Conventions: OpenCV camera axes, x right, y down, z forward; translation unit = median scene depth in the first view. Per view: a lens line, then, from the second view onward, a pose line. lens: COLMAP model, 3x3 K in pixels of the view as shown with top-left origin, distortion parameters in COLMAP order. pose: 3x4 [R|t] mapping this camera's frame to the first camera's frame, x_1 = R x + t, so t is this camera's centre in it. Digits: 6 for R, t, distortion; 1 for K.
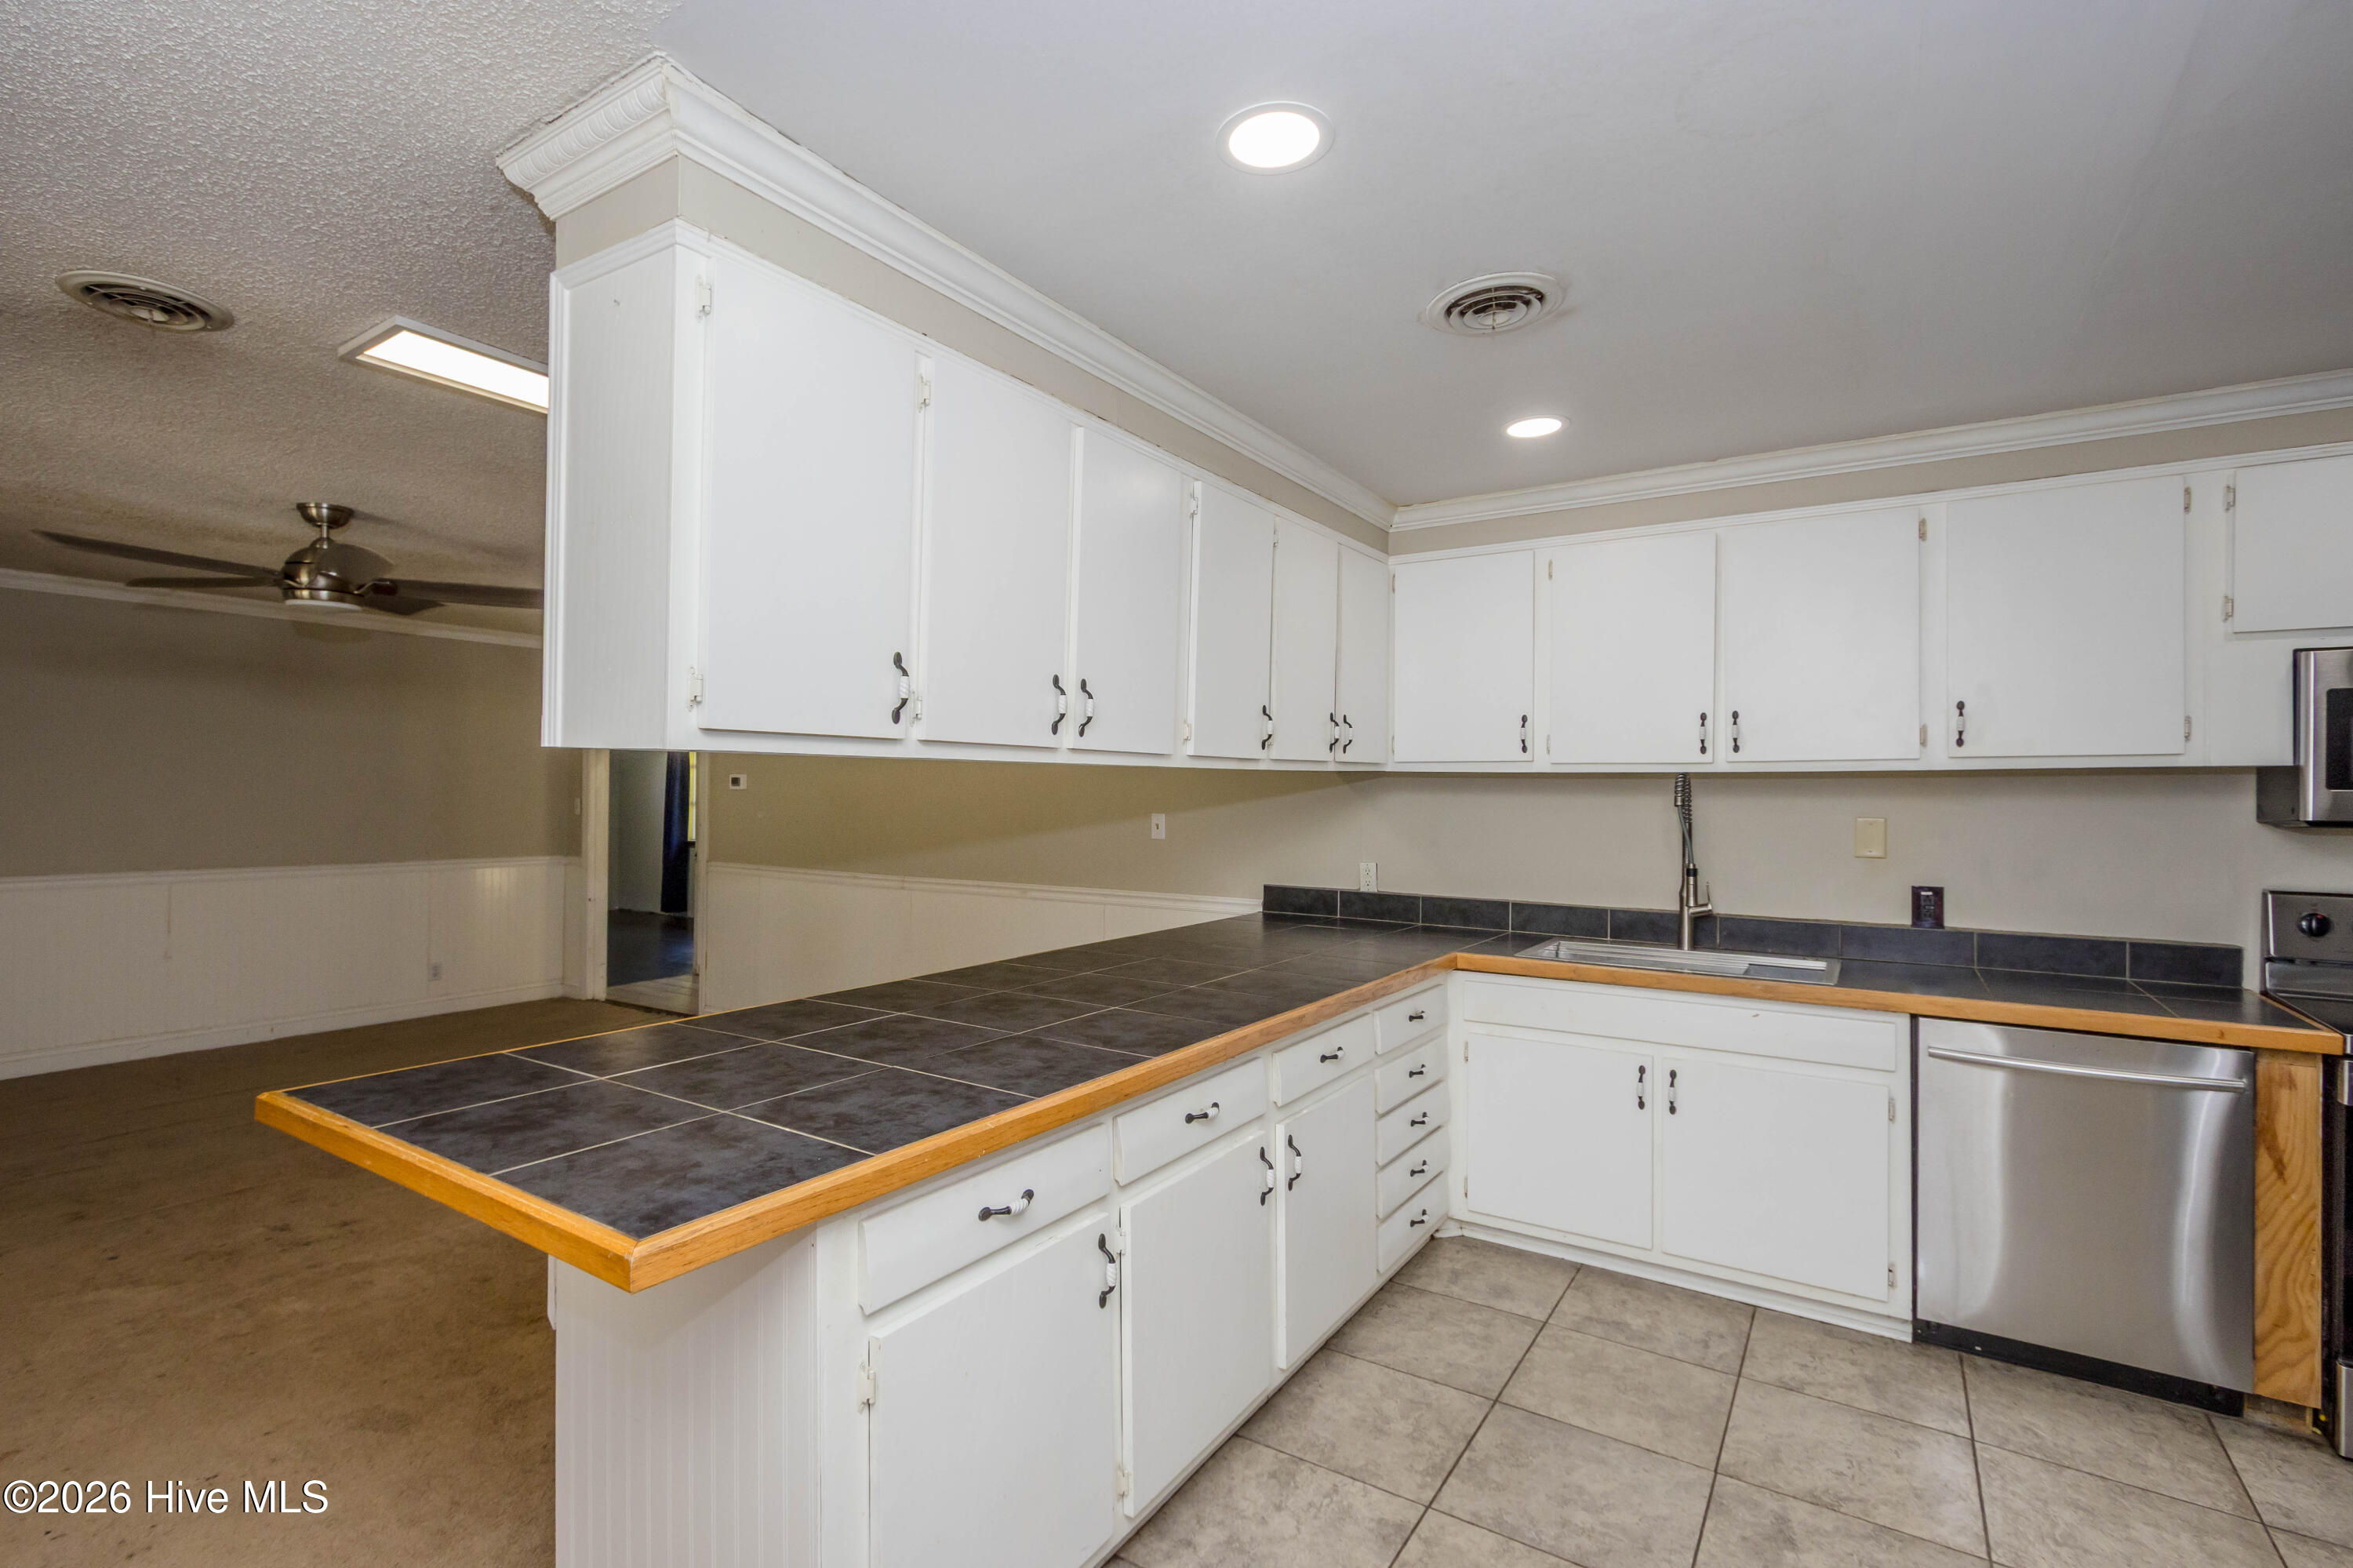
lens RADIAL K [[1089.3, 0, 1153.4], [0, 1089.3, 787.7], [0, 0, 1]] dist [0.003159, 0.000522]
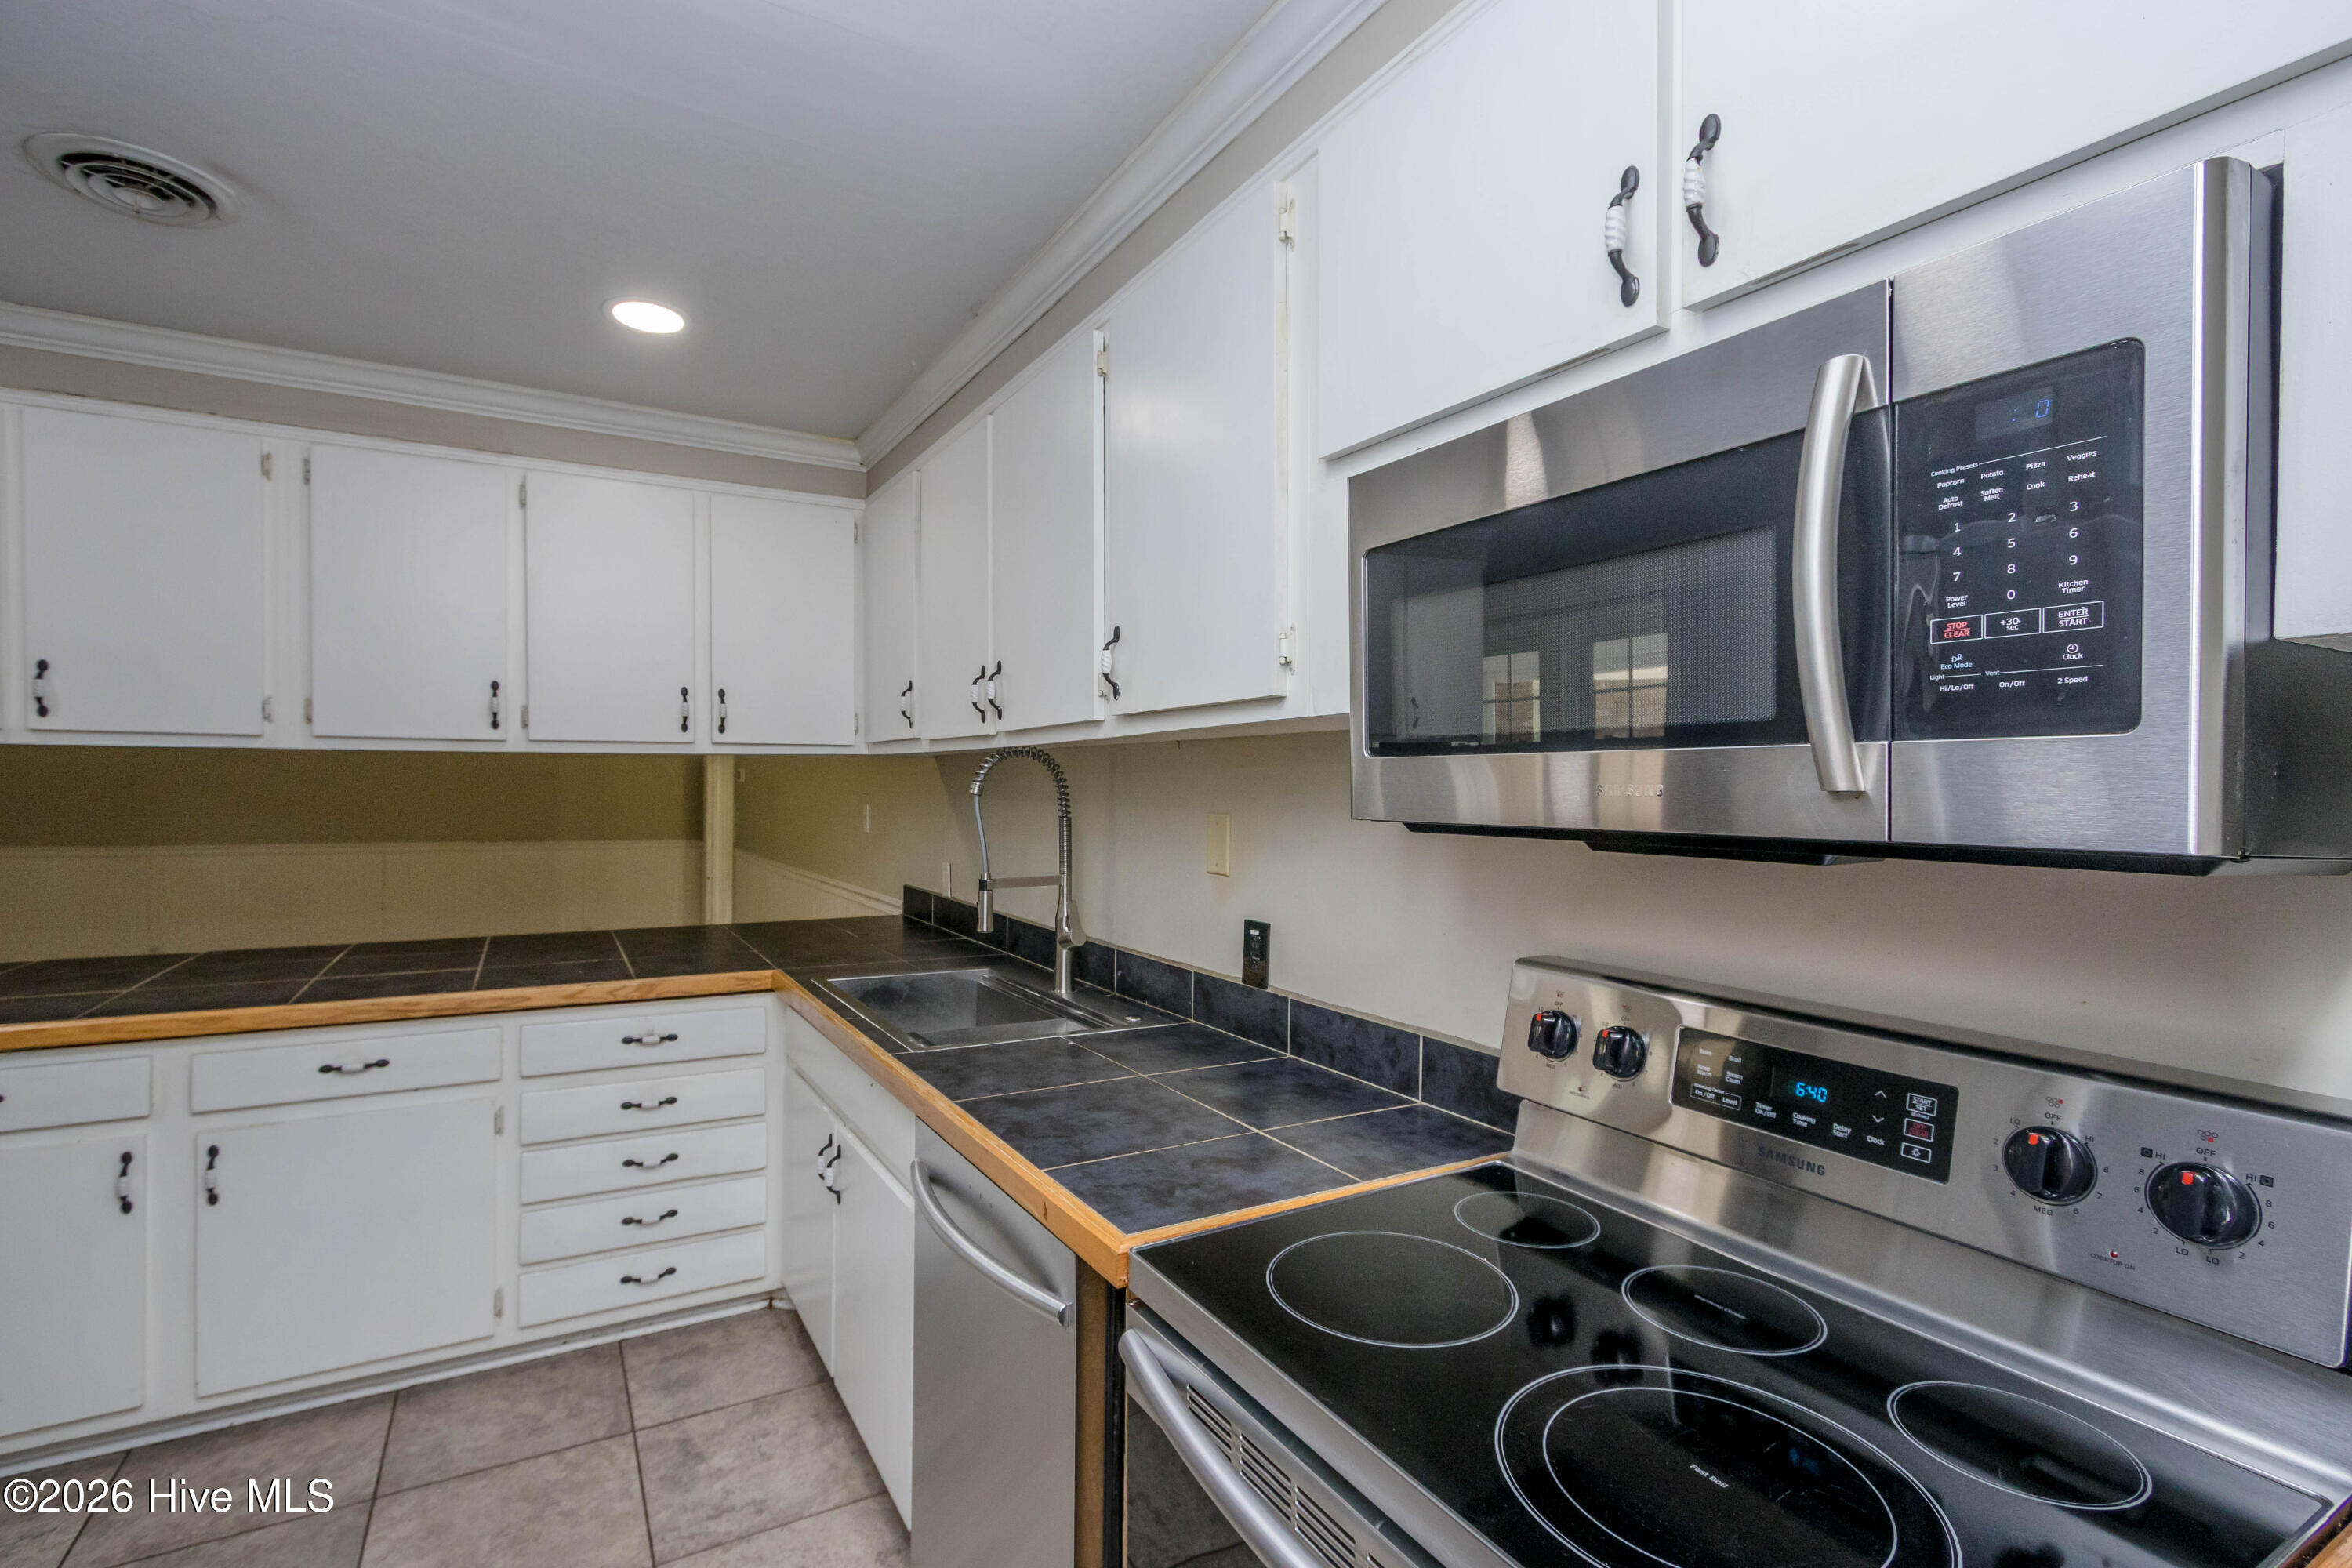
lens RADIAL K [[1088.8, 0, 1152.9], [0, 1088.8, 787.7], [0, 0, 1]] dist [0.003159, 0.000522]
pose [[0.893210, 0.004498, -0.449617, 1.046352], [-0.005347, 0.999986, -0.000619, 0.014698], [0.449608, 0.002957, 0.893221, 0.448088]]
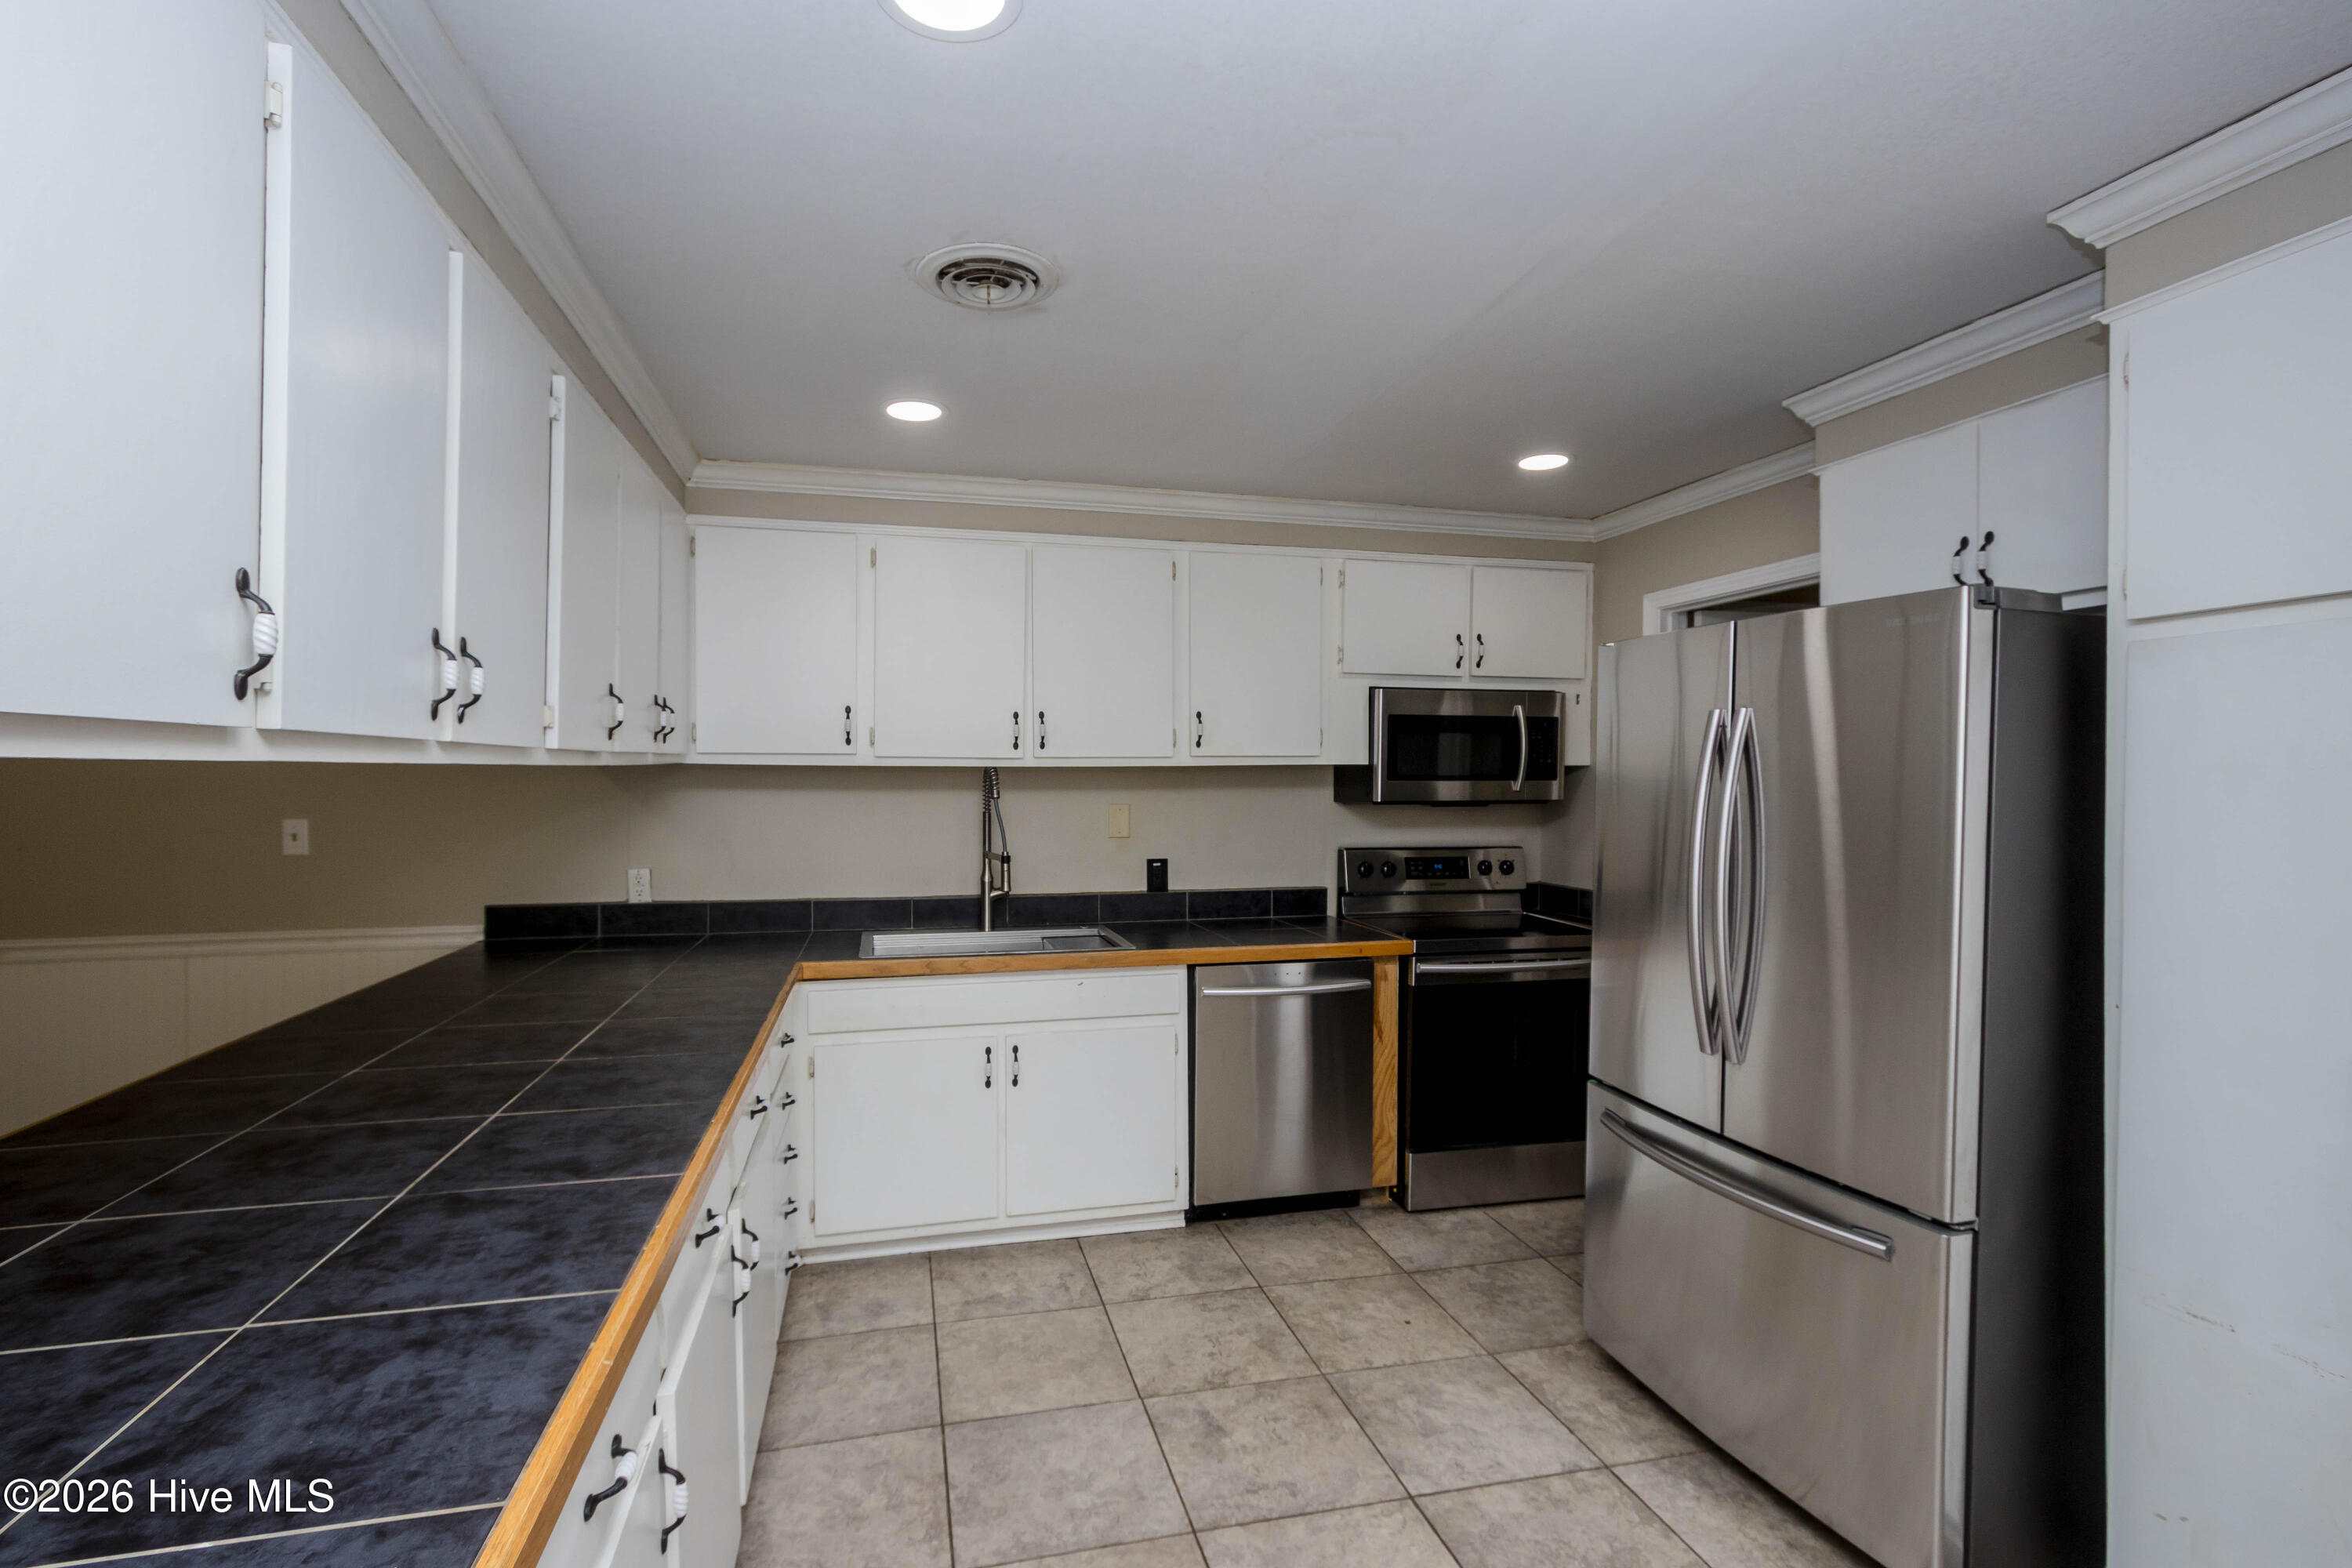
lens RADIAL K [[1069.8, 0, 1153.0], [0, 1069.8, 792.4], [0, 0, 1]] dist [0.005337, 0.000639]
pose [[0.678077, -0.019191, 0.734740, -0.210277], [0.001279, 0.999688, 0.024932, -0.016875], [-0.734990, -0.015966, 0.677890, 0.197606]]
